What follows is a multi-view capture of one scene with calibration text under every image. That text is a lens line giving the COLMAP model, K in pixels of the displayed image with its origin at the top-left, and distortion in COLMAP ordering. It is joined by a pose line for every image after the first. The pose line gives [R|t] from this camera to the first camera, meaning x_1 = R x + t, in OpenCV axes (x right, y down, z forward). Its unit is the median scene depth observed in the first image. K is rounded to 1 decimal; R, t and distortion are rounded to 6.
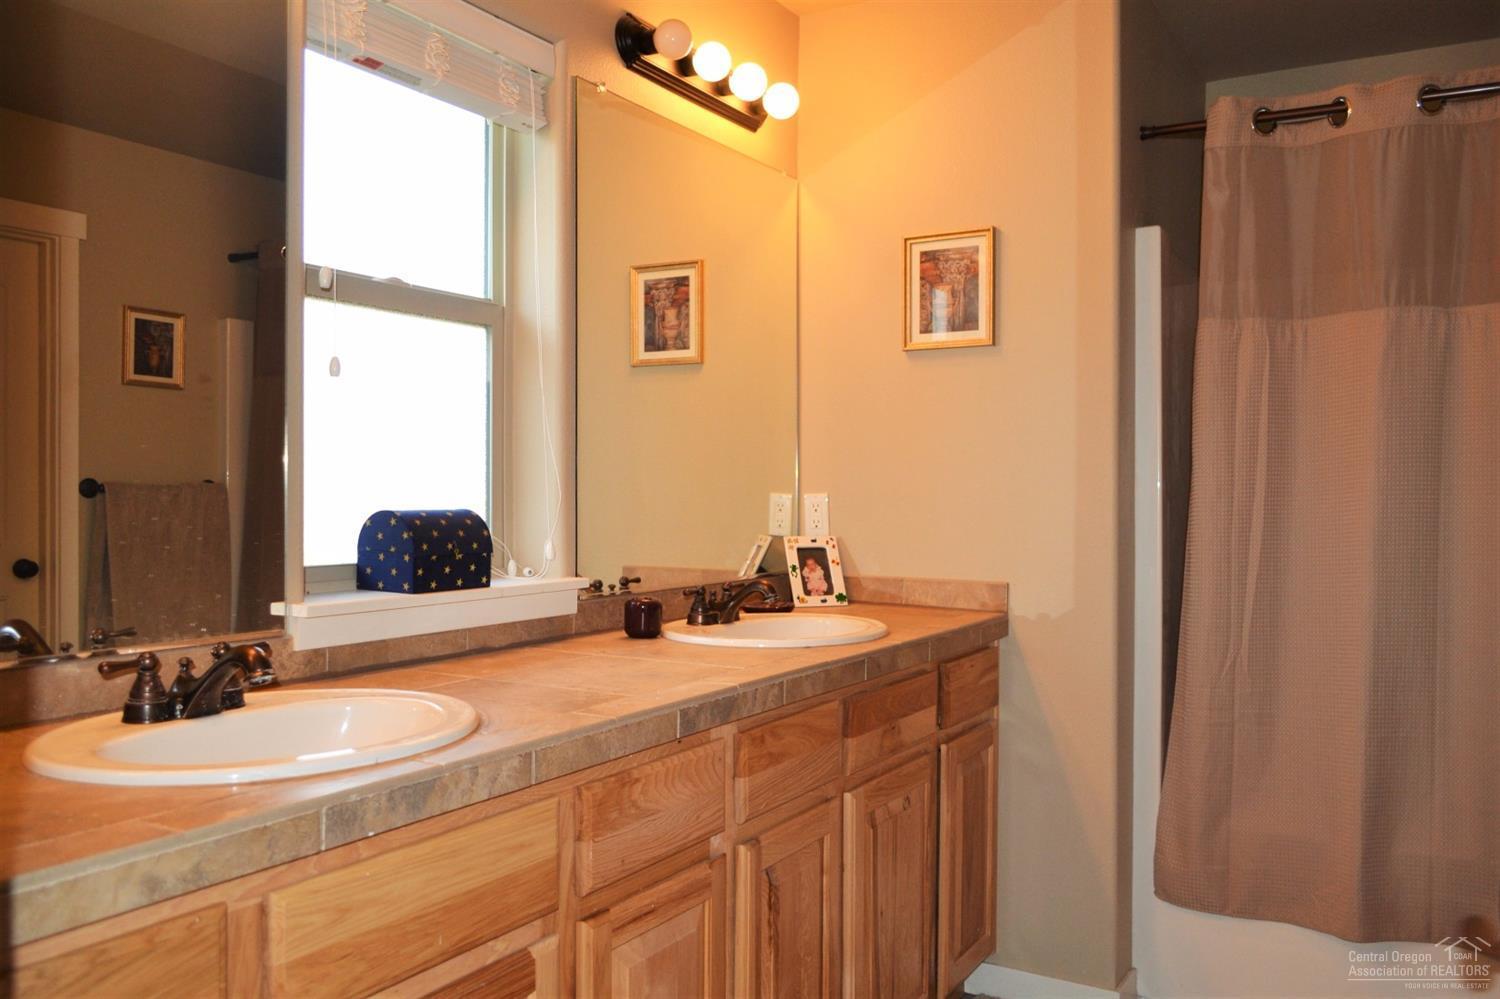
lens RADIAL K [[1205.6, 0, 740.7], [0, 1205.6, 499.9], [0, 0, 1]] dist [-0.001579, -0.002678]
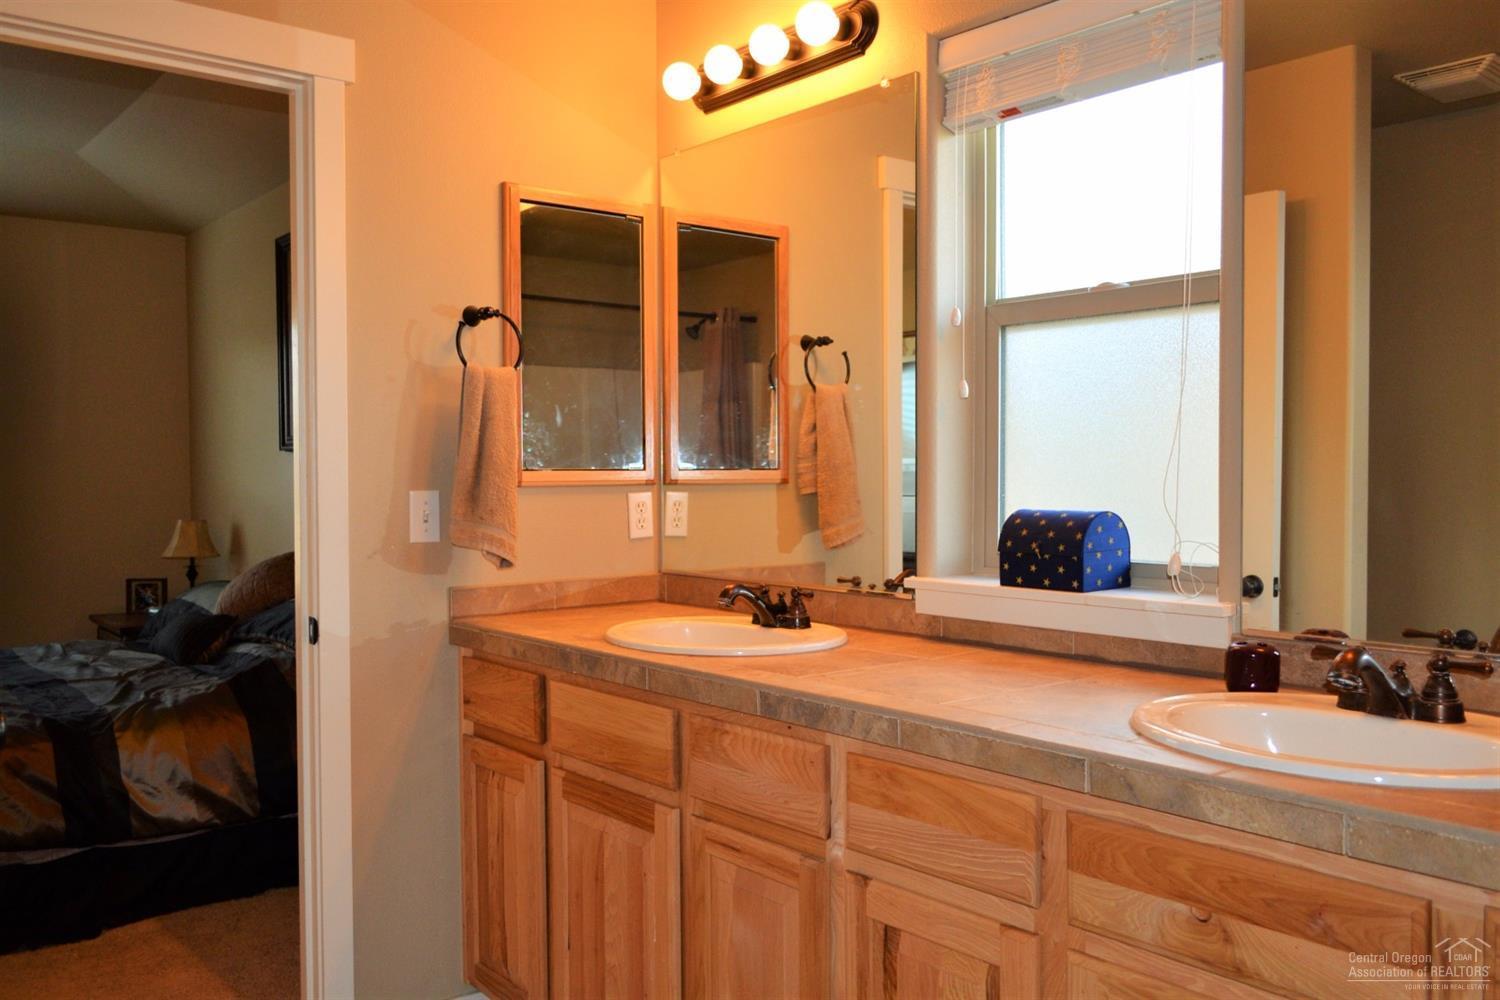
lens RADIAL K [[1205.6, 0, 740.7], [0, 1205.6, 500.4], [0, 0, 1]] dist [-0.001579, -0.002678]
pose [[-0.330774, 0.018577, -0.943527, 0.884755], [-0.006740, 0.999734, 0.022046, -0.023548], [0.943686, 0.013651, -0.330561, 1.188662]]
